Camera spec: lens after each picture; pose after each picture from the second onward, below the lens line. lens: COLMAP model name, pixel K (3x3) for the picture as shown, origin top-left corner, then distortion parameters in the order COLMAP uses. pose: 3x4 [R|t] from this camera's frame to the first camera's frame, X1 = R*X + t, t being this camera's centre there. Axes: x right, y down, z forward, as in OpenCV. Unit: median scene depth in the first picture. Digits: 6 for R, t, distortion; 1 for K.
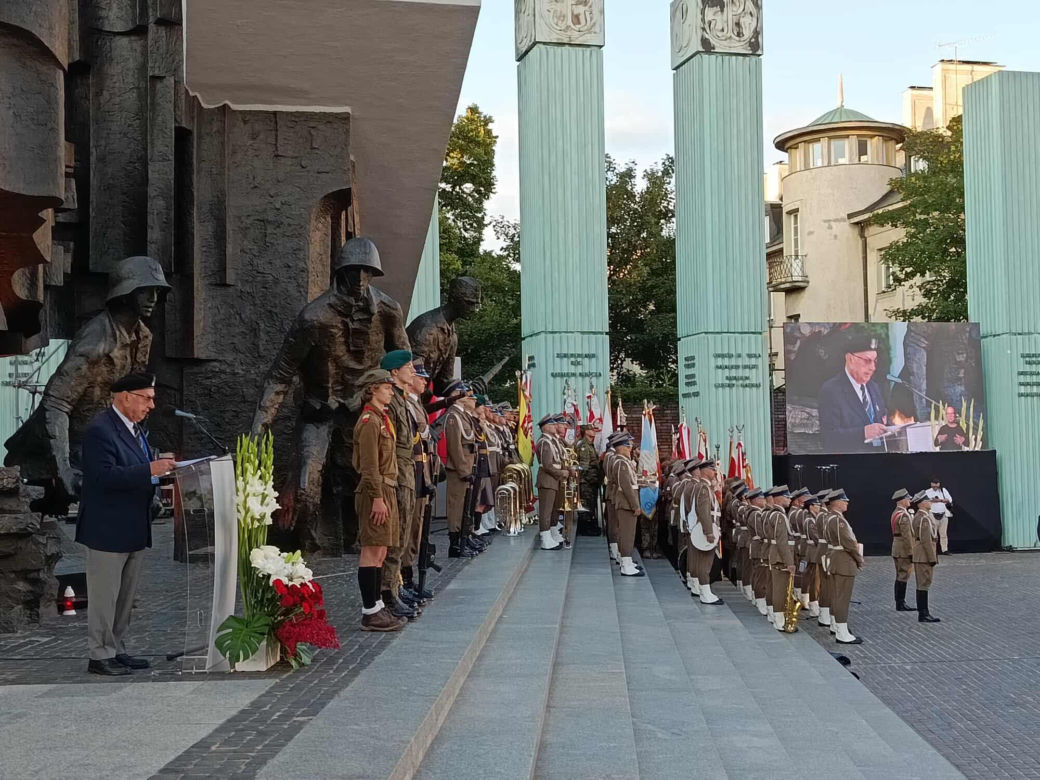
lens RADIAL K [[1420.2, 0, 521.9], [0, 1420.2, 400.0], [0, 0, 1]] dist [0.099352, 0.000000]
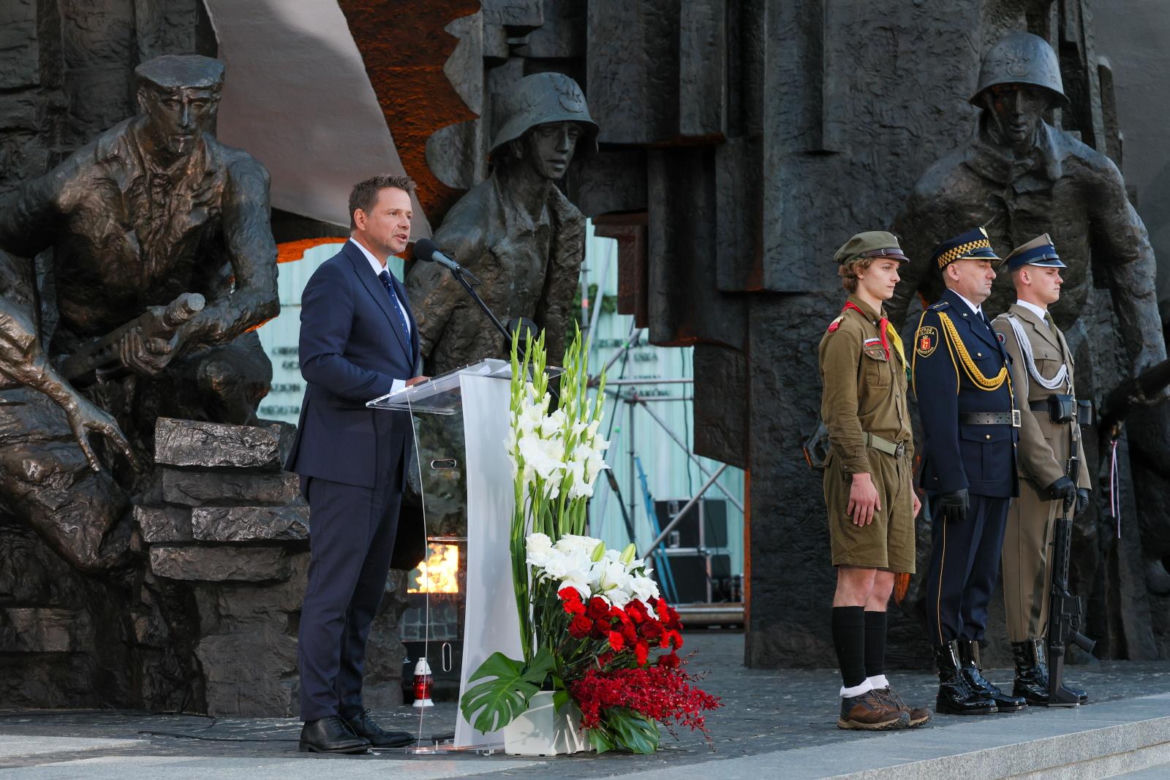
lens RADIAL K [[2767.7, 0, 595.6], [0, 2767.7, 347.7], [0, 0, 1]] dist [0.015846, 0.000000]
pose [[0.913725, -0.024610, -0.405586, 0.196439], [0.005814, 0.998854, -0.047510, 0.060965], [0.406291, 0.041053, 0.912821, 0.027226]]
